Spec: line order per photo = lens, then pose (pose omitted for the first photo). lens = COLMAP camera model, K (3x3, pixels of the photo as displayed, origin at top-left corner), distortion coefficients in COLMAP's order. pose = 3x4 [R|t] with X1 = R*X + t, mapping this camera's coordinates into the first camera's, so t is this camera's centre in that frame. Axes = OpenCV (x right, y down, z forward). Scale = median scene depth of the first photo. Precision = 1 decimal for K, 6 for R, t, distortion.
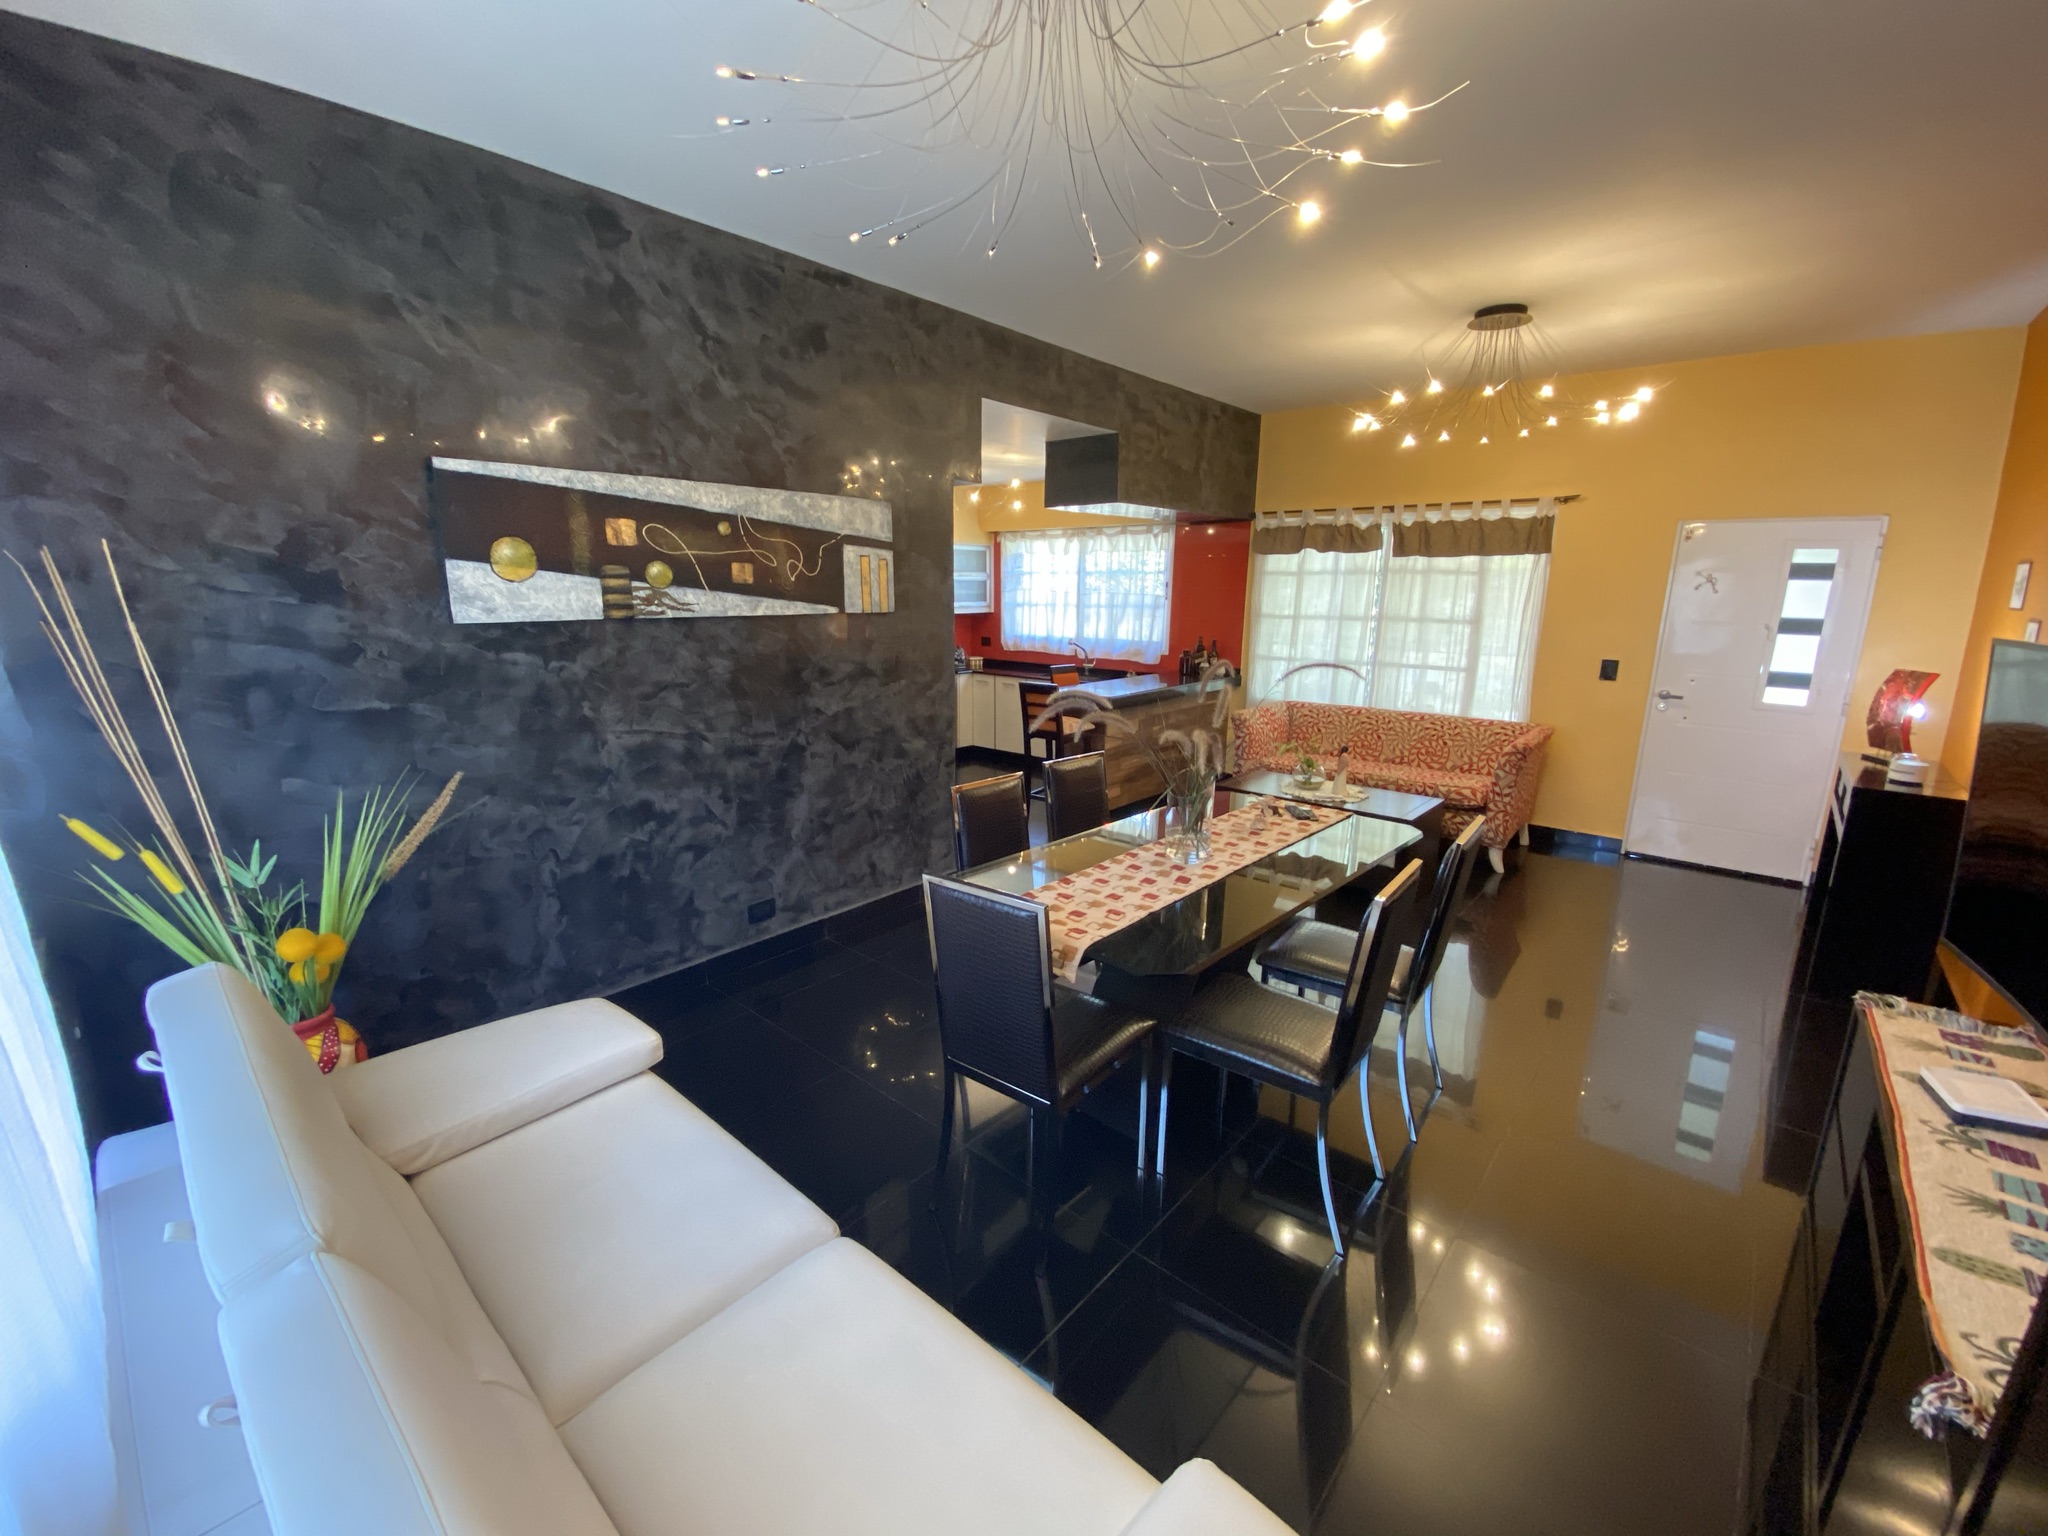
lens RADIAL K [[829.0, 0, 1030.2], [0, 829.0, 782.3], [0, 0, 1]] dist [0.018351, -0.018846]
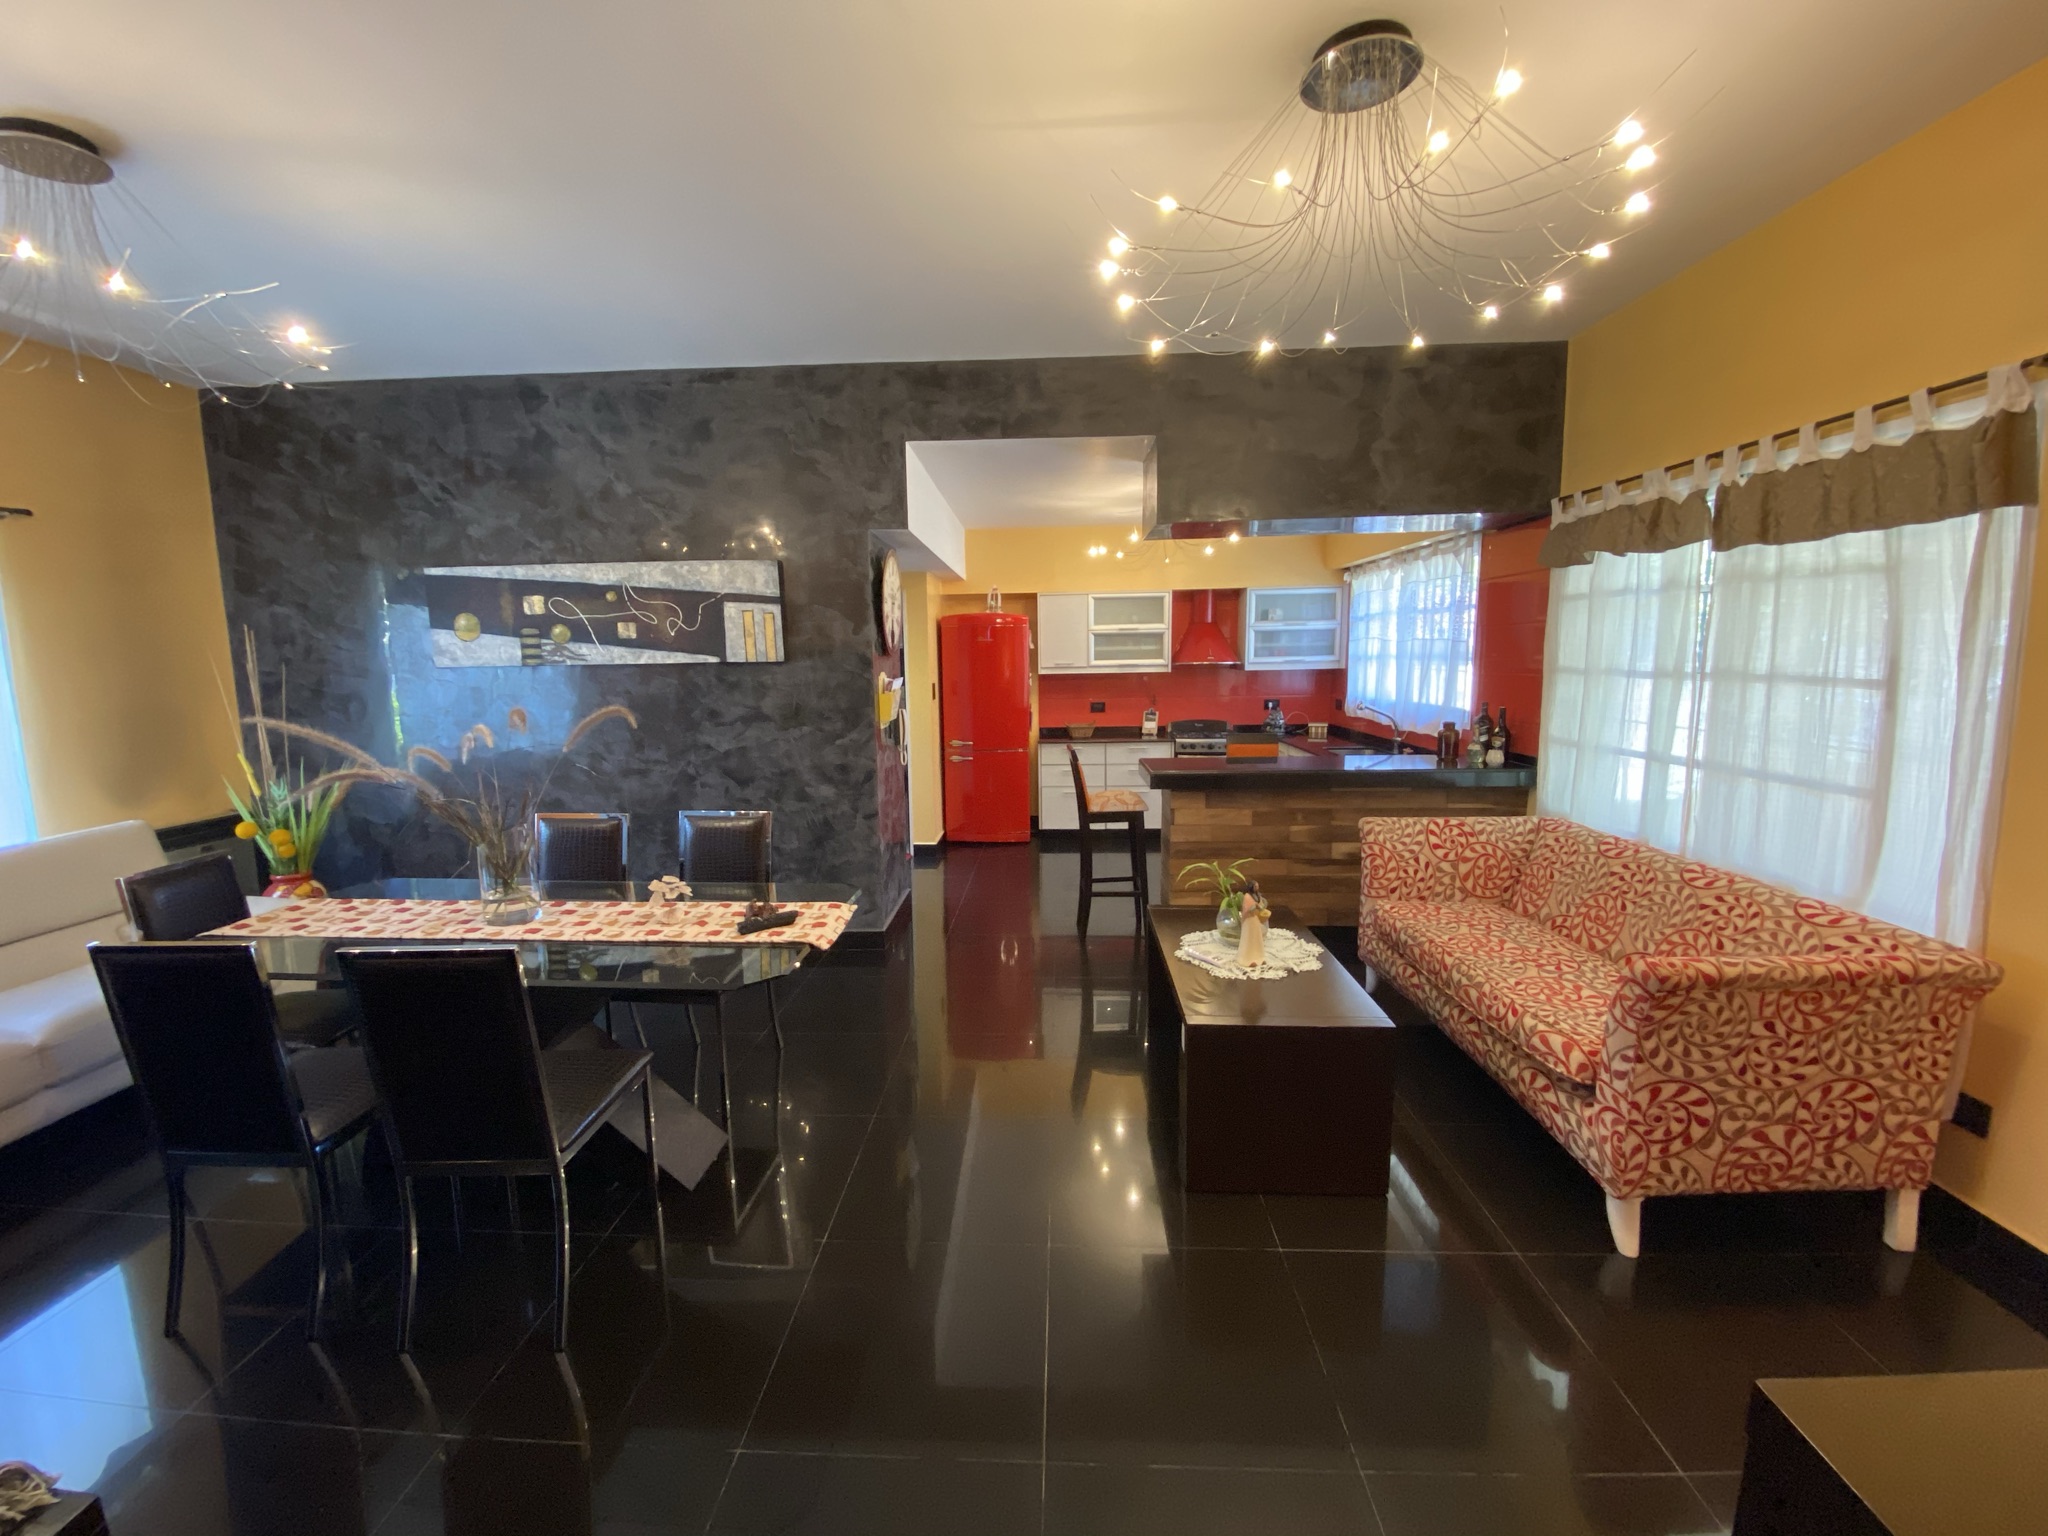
lens RADIAL K [[833.4, 0, 1021.3], [0, 833.4, 776.0], [0, 0, 1]] dist [0.023548, -0.026032]
pose [[0.621971, 0.097920, -0.776893, 0.953769], [-0.160592, 0.987012, -0.004164, -0.116477], [0.766395, 0.127353, 0.629619, 0.640120]]
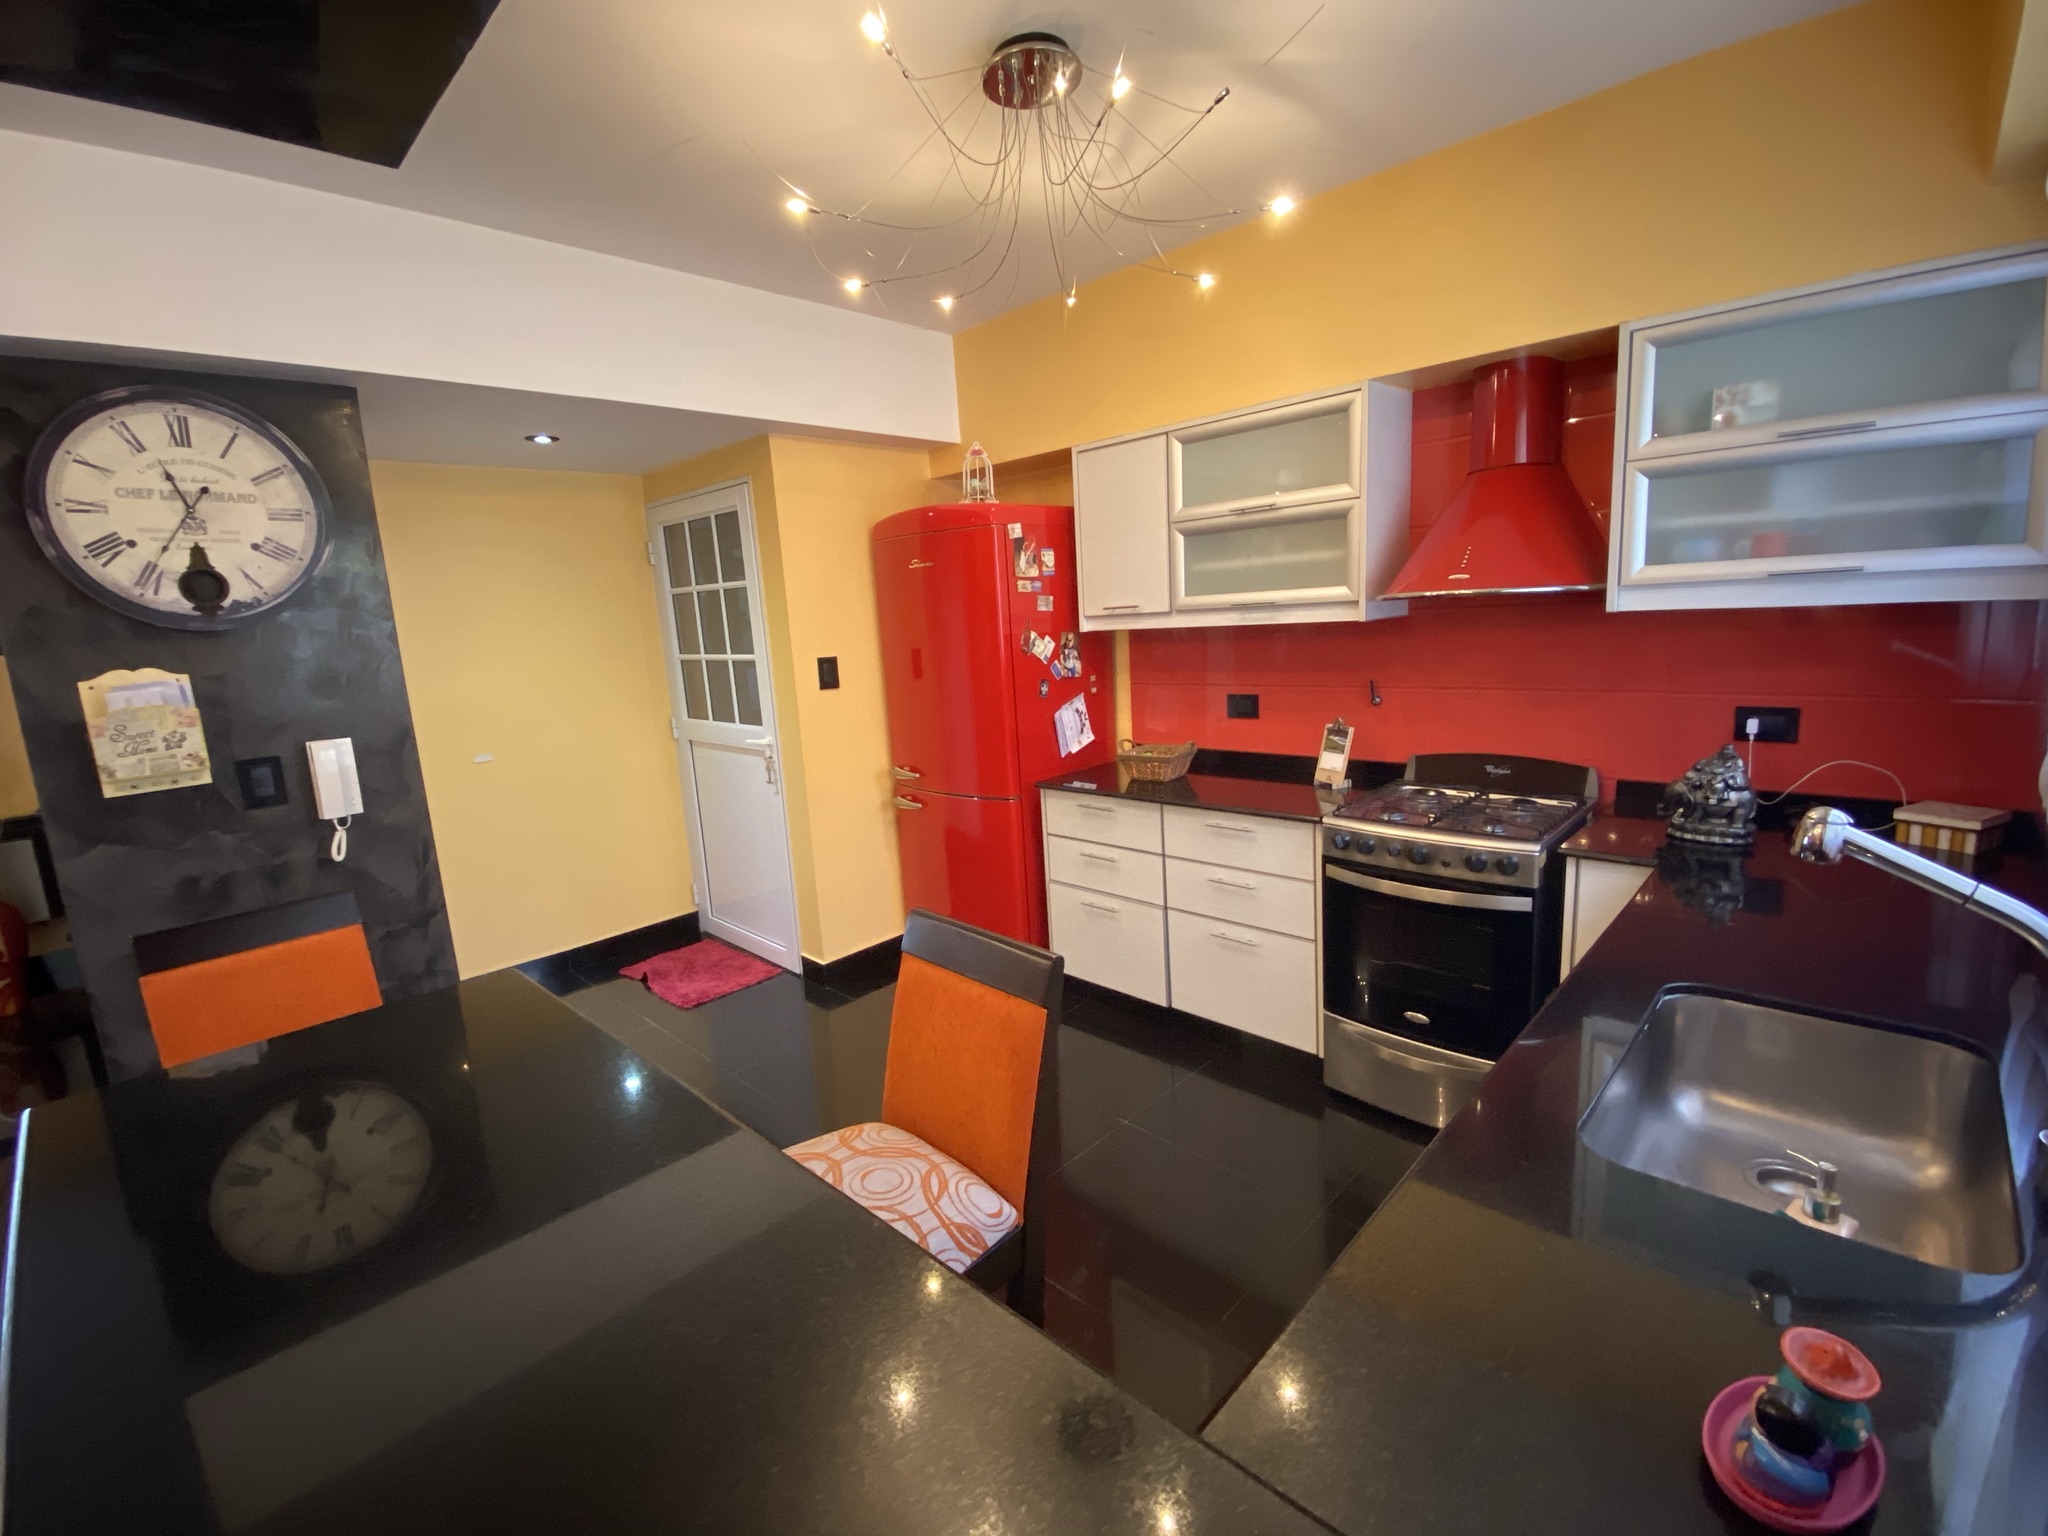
lens RADIAL K [[873.3, 0, 1057.7], [0, 873.3, 772.8], [0, 0, 1]] dist [0.001797, -0.010076]
pose [[-0.049839, 0.180004, -0.982402, 0.387060], [-0.169902, 0.967760, 0.185941, -0.387676], [0.984200, 0.176179, -0.017649, 1.879629]]
